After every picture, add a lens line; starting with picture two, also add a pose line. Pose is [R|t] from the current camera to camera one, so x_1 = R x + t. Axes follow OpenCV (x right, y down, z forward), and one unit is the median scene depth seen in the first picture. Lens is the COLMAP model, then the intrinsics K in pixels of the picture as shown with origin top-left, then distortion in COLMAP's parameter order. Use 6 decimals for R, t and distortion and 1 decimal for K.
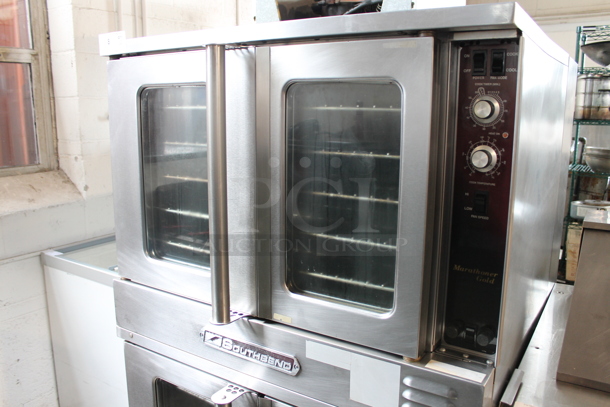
lens RADIAL K [[507.0, 0, 305.0], [0, 507.0, 203.5], [0, 0, 1]] dist [-0.134436, 0.004912]
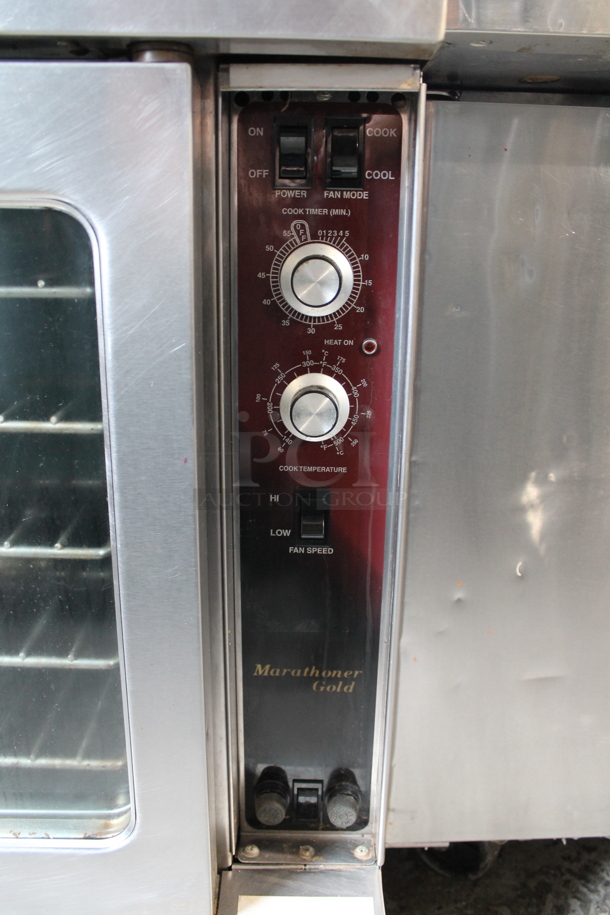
lens RADIAL K [[760.5, 0, 305.0], [0, 760.5, 457.5], [0, 0, 1]] dist [-0.134436, 0.004912]
pose [[0.829466, -0.149183, 0.538266, 0.029133], [0.101332, 0.987873, 0.117641, -0.122217], [-0.549289, -0.043035, 0.834524, 0.510036]]
